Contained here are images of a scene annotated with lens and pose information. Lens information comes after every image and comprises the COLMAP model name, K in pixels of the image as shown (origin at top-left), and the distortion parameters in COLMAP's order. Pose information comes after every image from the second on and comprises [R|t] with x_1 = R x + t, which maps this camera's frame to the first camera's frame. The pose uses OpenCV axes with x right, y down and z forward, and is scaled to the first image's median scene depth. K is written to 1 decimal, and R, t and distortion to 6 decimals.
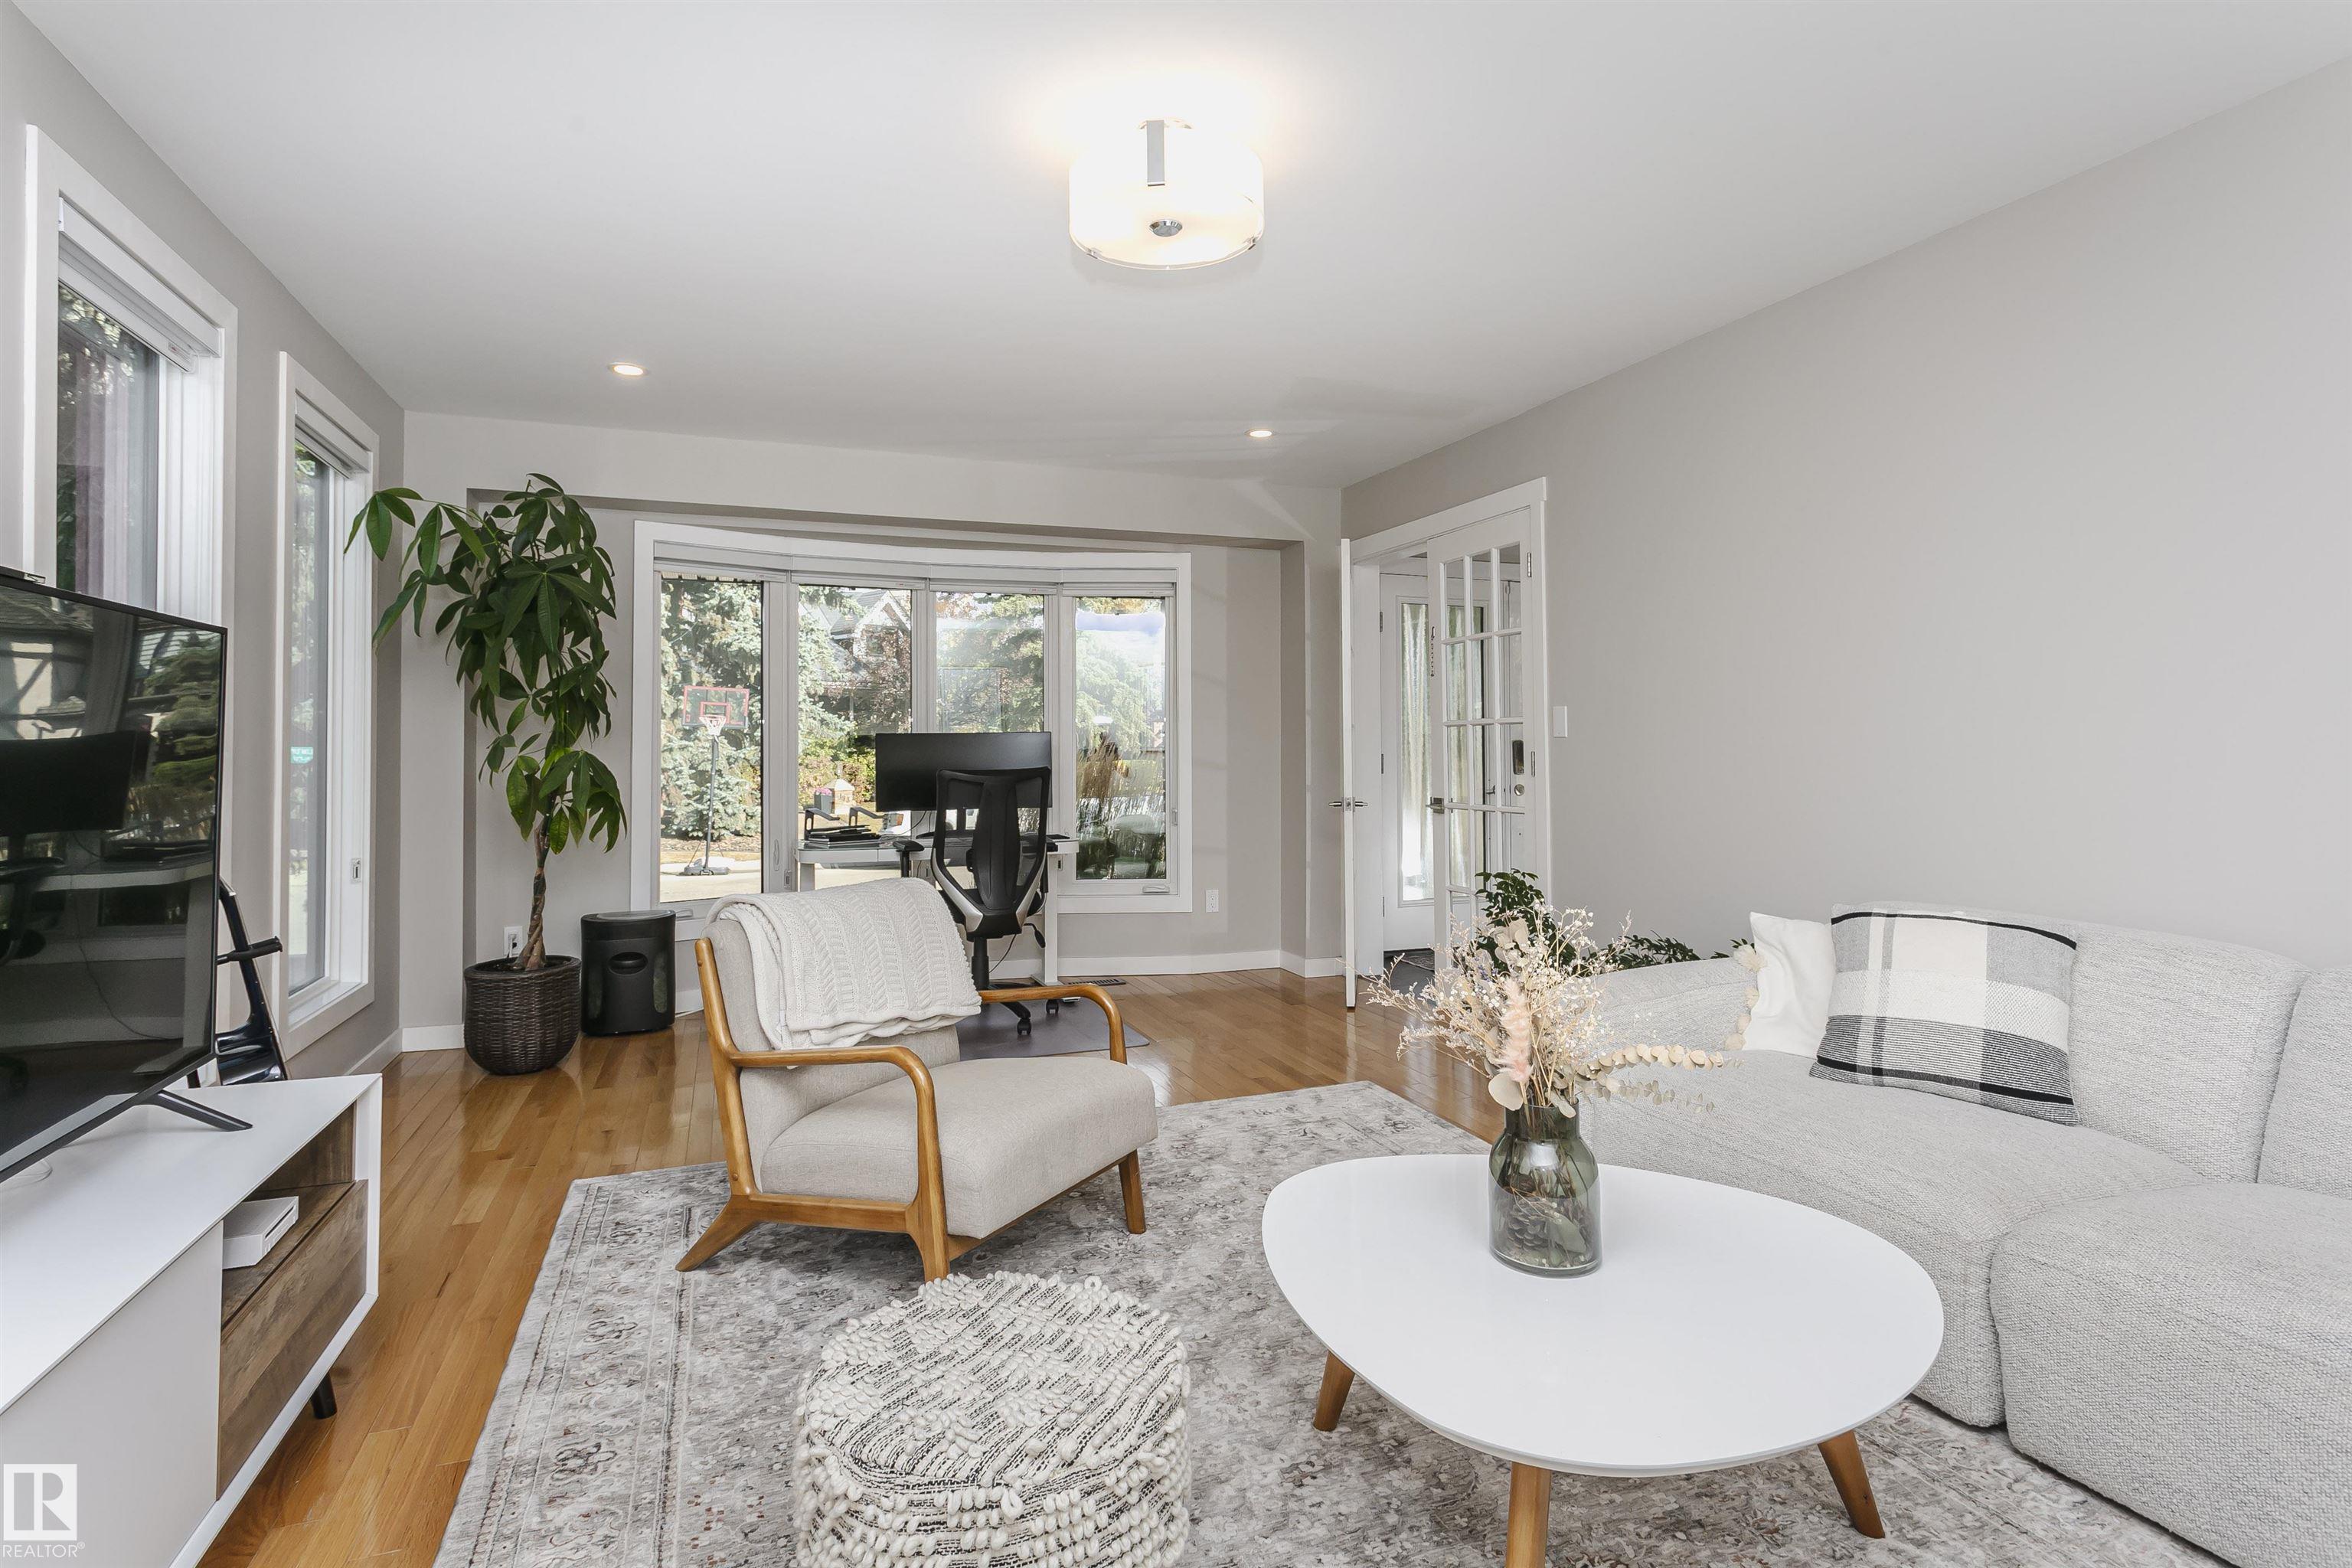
lens RADIAL K [[1157.8, 0, 1183.6], [0, 1157.8, 724.5], [0, 0, 1]] dist [0.001691, 0.000527]
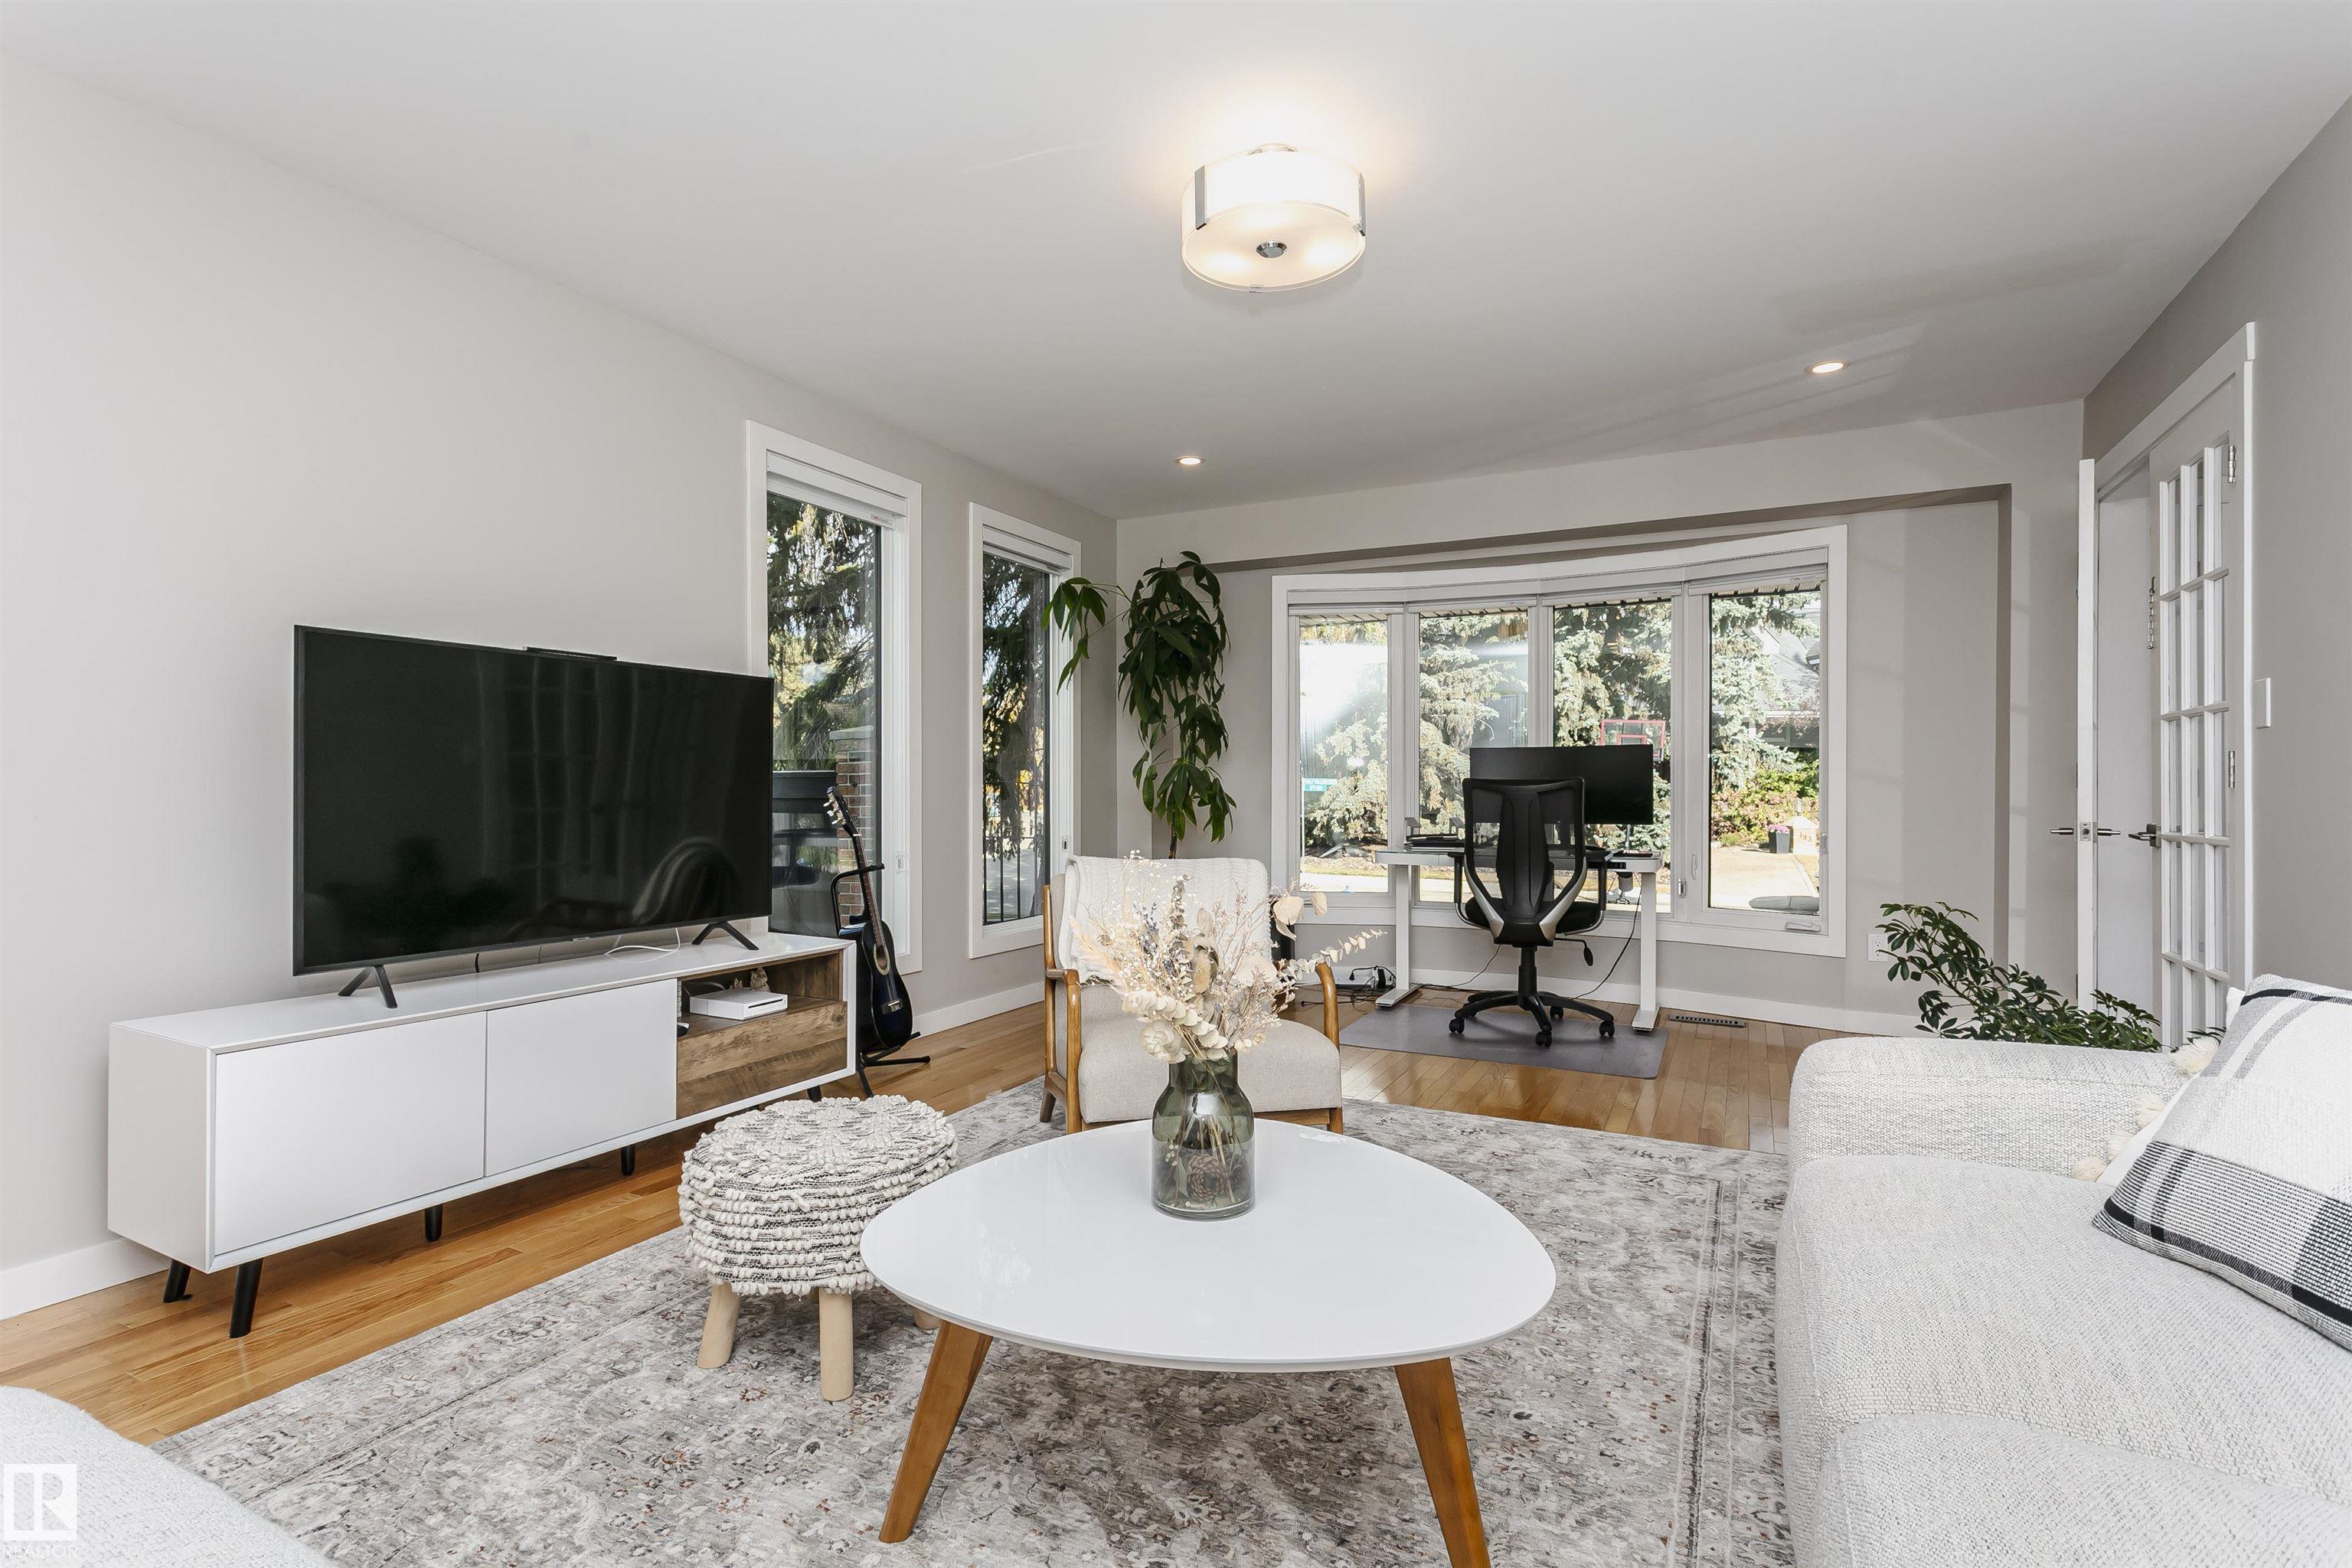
lens RADIAL K [[1153.6, 0, 1165.5], [0, 1153.6, 801.3], [0, 0, 1]] dist [0.002610, 0.001059]
pose [[0.658105, 0.013844, -0.752799, 0.398355], [0.011223, 0.999539, 0.028193, 0.026668], [0.752843, -0.027002, 0.657646, 0.115969]]
